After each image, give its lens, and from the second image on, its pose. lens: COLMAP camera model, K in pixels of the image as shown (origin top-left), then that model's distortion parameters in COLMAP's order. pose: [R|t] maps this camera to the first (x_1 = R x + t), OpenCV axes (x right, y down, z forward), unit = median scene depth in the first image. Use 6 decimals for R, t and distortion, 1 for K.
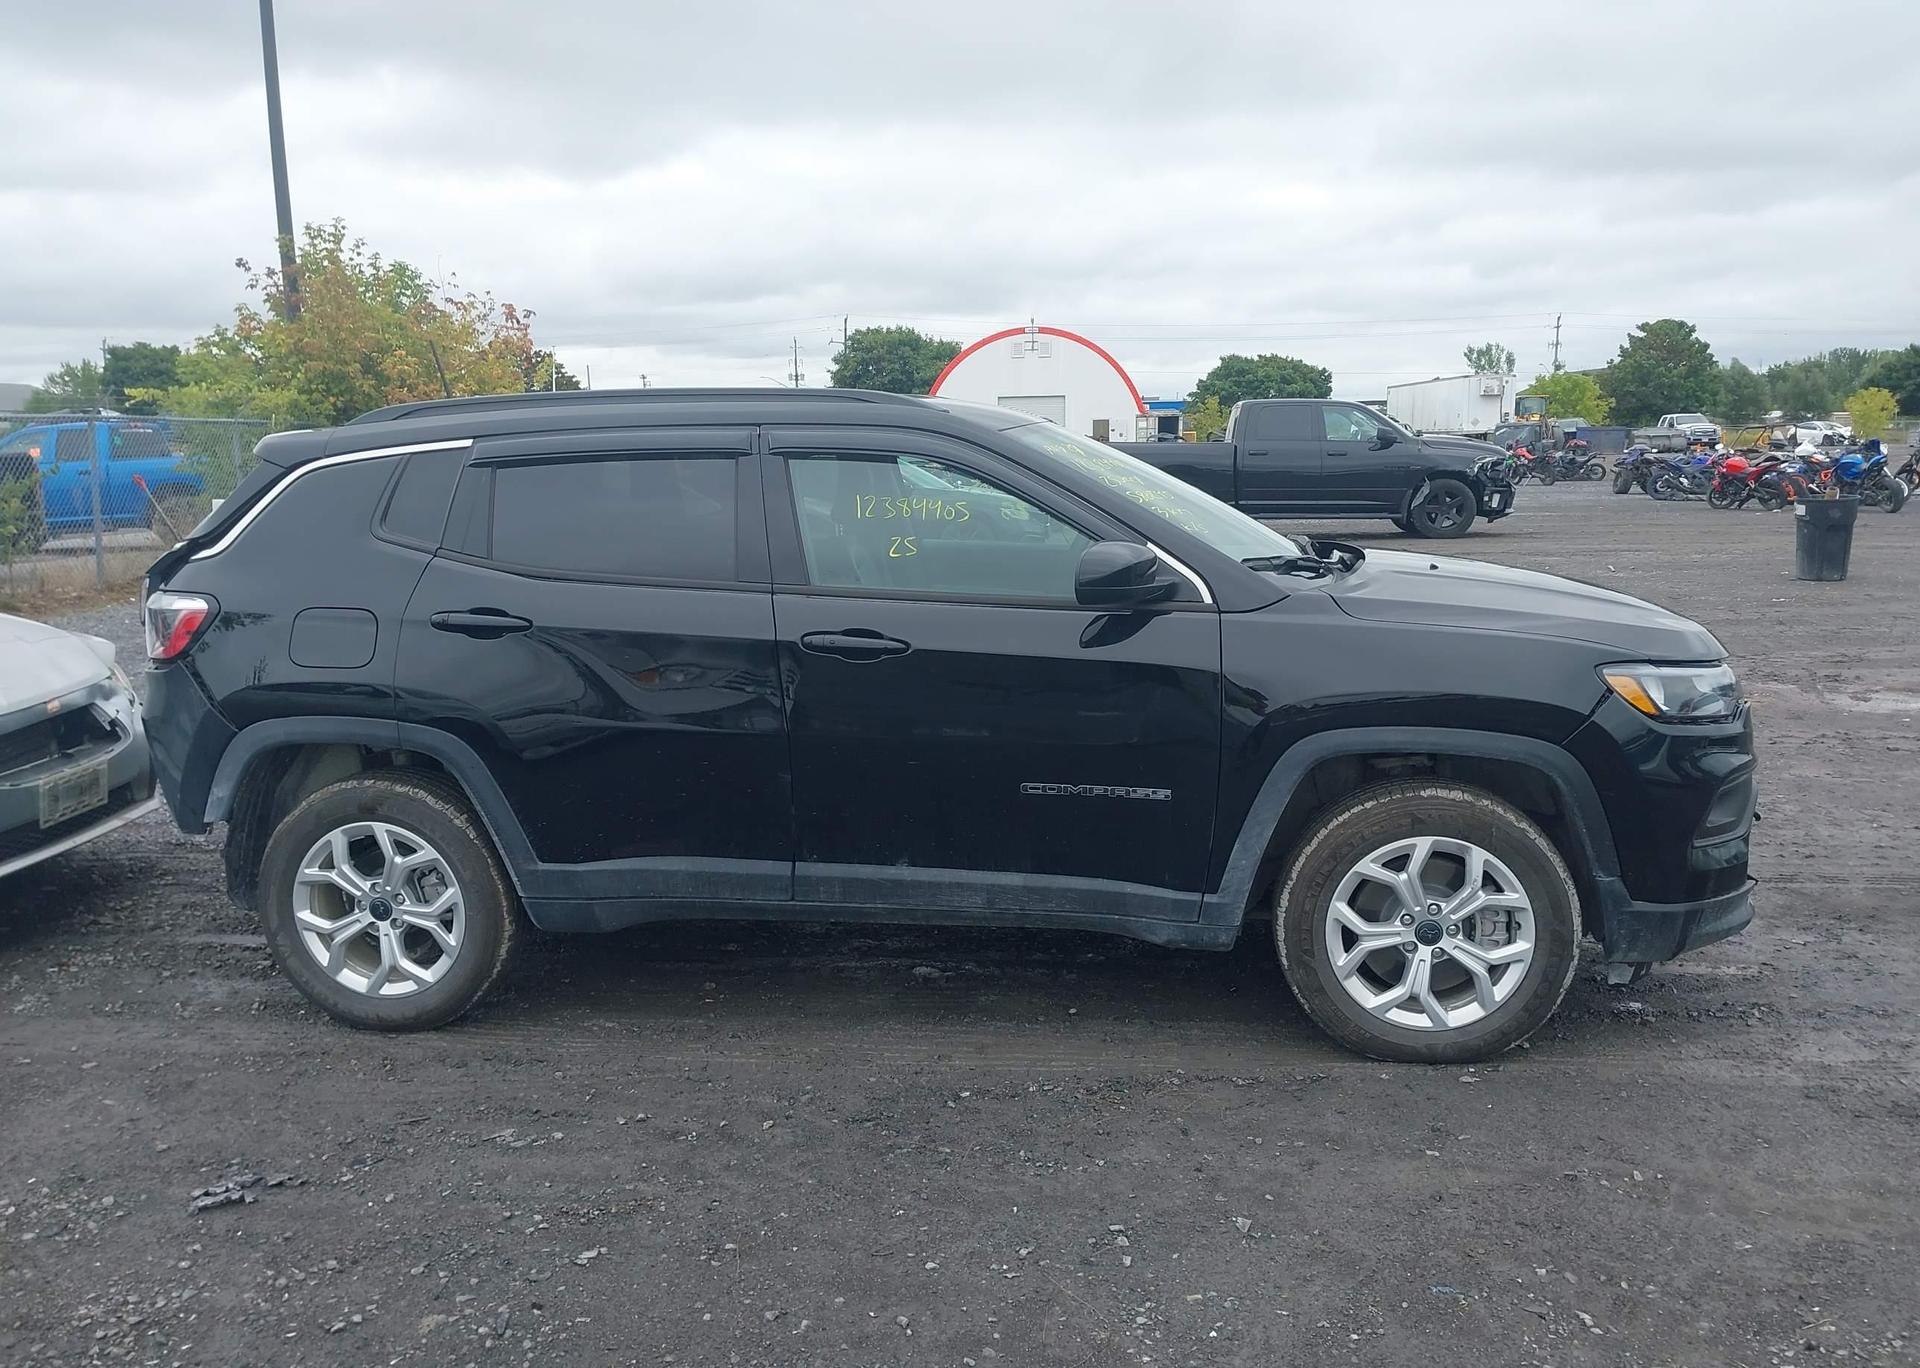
lens RADIAL K [[1558.3, 0, 986.6], [0, 1558.3, 693.1], [0, 0, 1]] dist [0.076281, -0.148551]
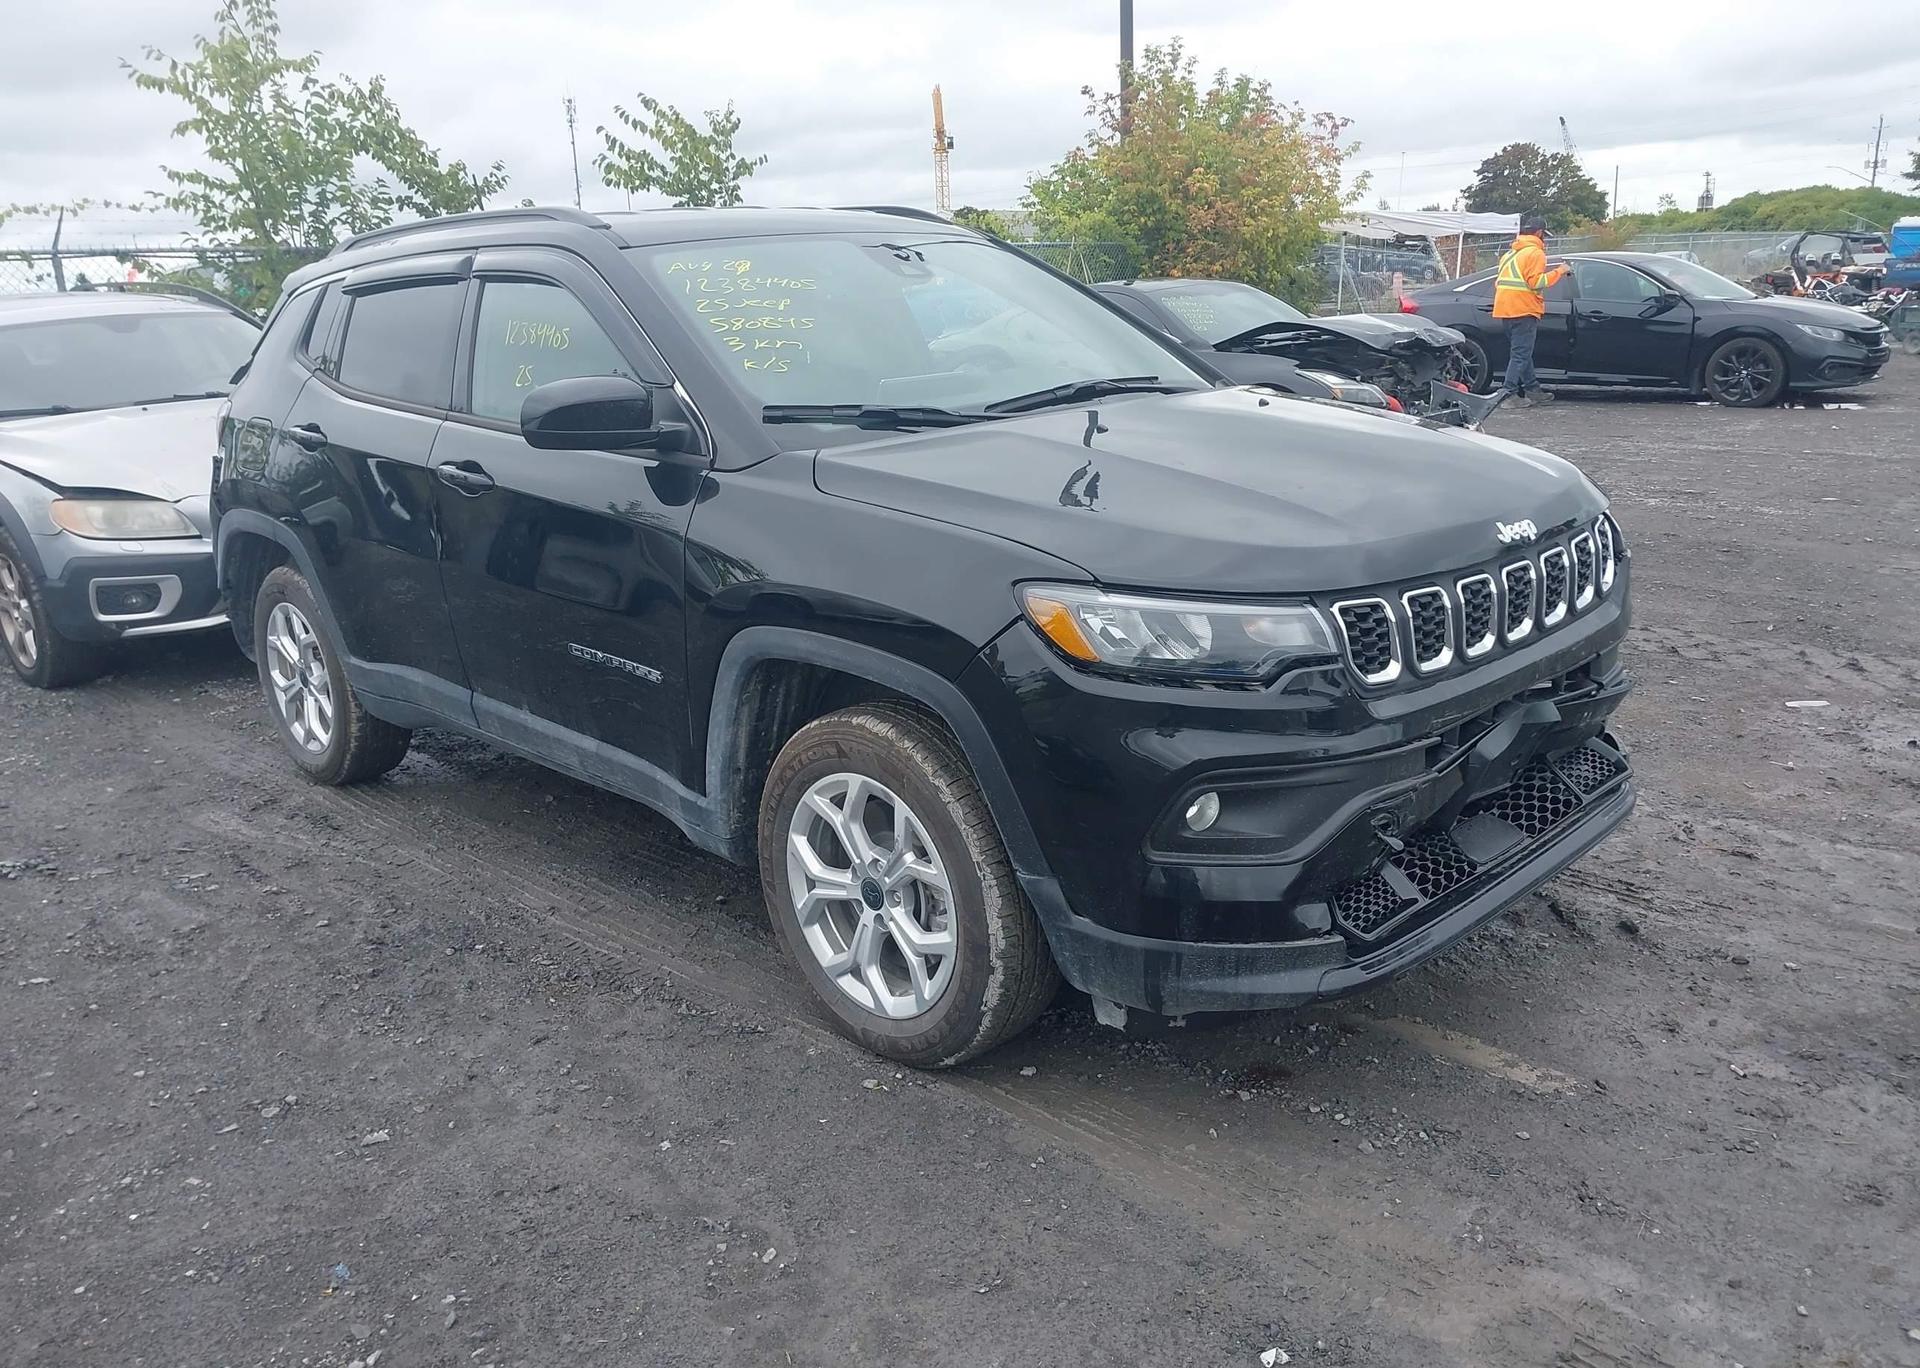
lens RADIAL K [[1575.6, 0, 977.8], [0, 1575.6, 684.8], [0, 0, 1]] dist [0.011517, -0.009014]
pose [[0.776282, 0.146416, -0.613147, 0.743775], [-0.078989, 0.987579, 0.135823, -0.060156], [0.625417, -0.057005, 0.778205, 0.391724]]
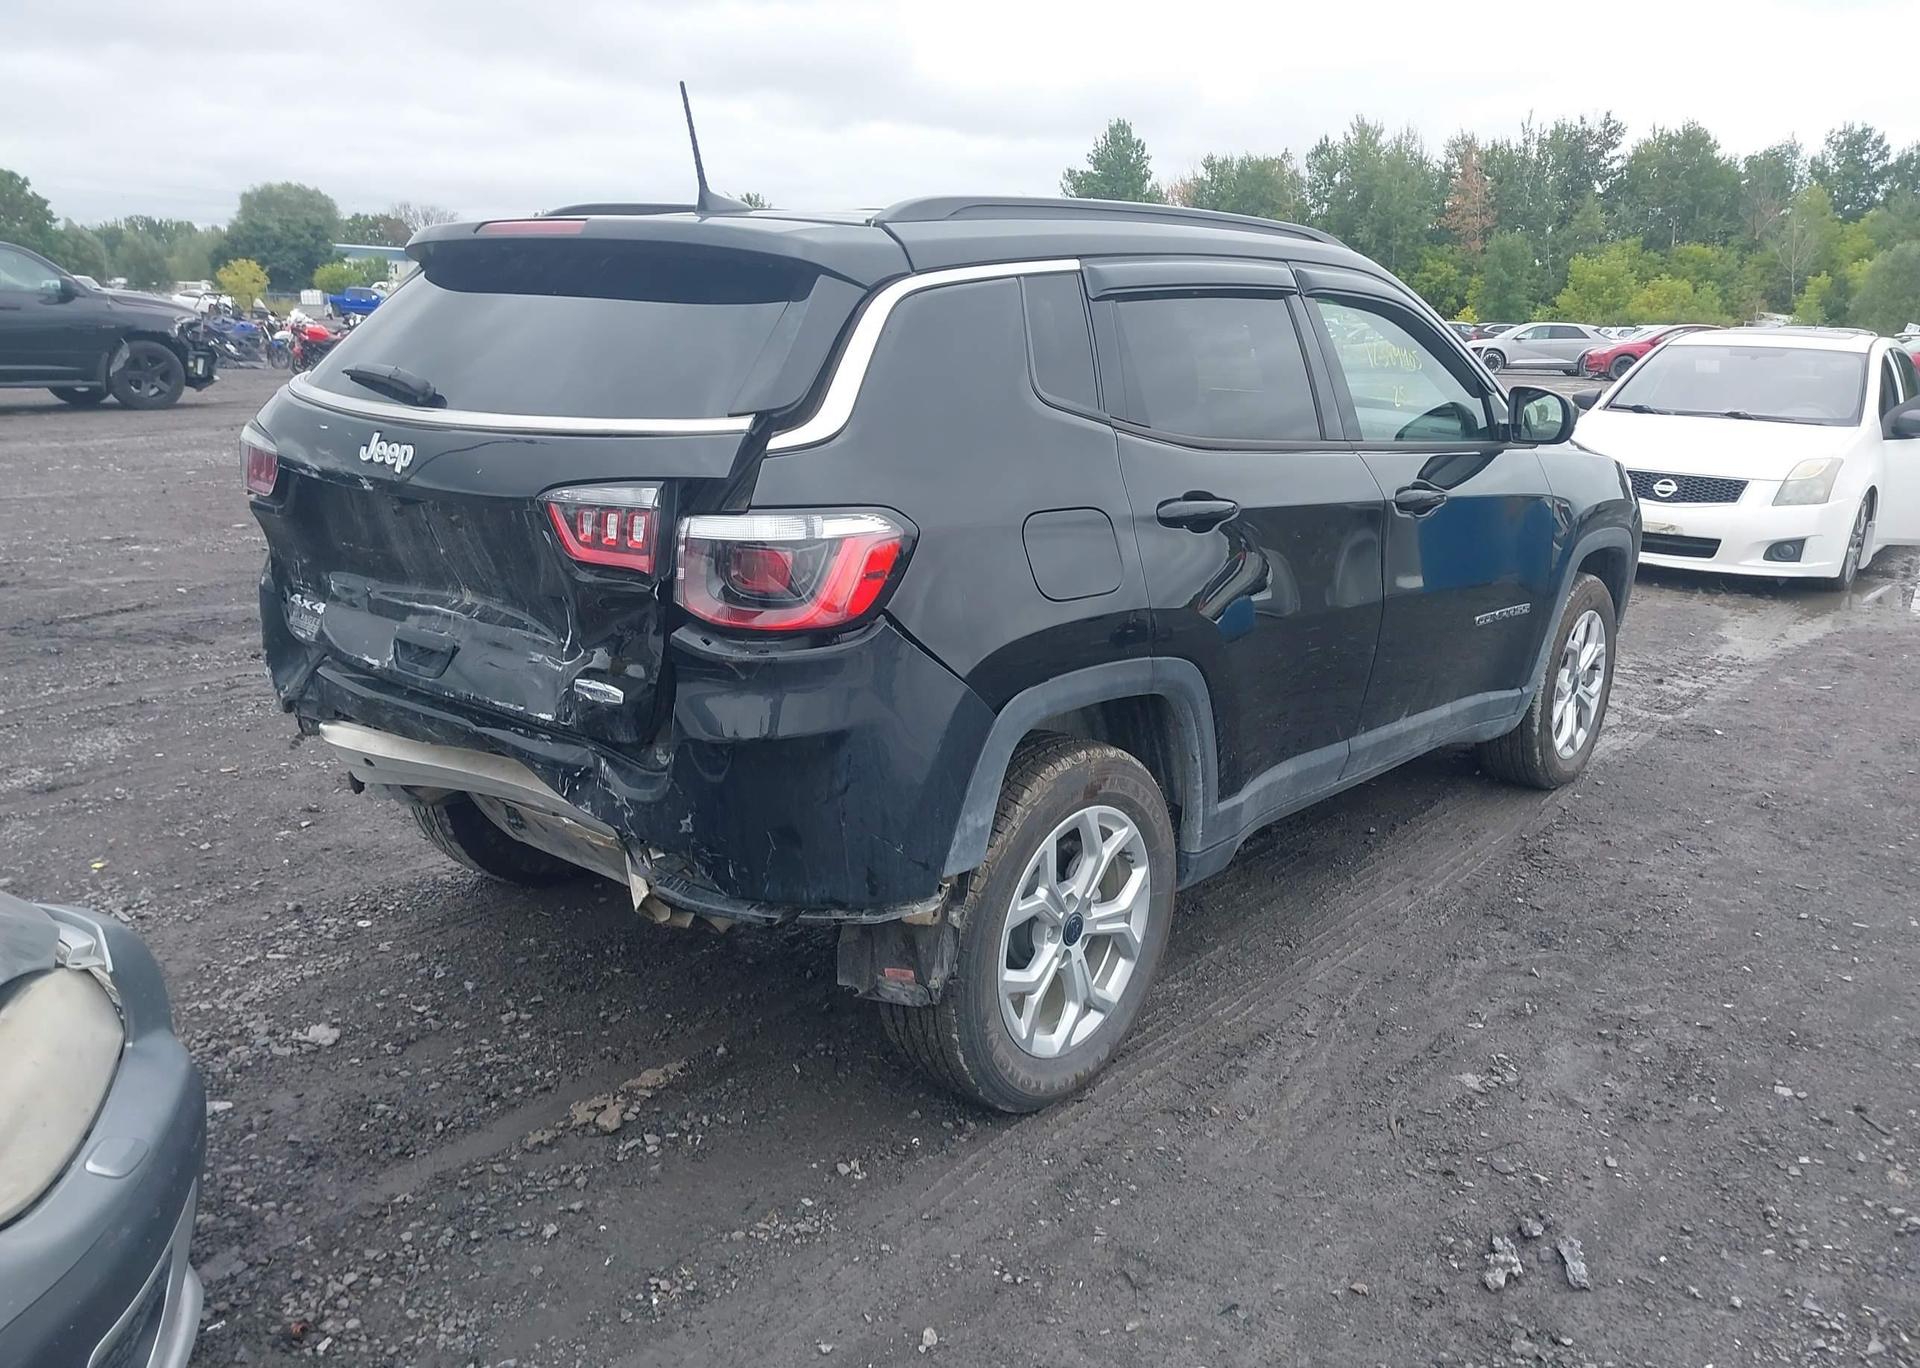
lens RADIAL K [[1551.3, 0, 960.0], [0, 1551.3, 684.0], [0, 0, 1]] dist [0.013869, -0.008450]
pose [[0.520471, -0.170109, 0.836764, -1.010006], [0.105708, 0.985253, 0.134545, -0.073748], [-0.847311, 0.018426, 0.530777, 0.687346]]
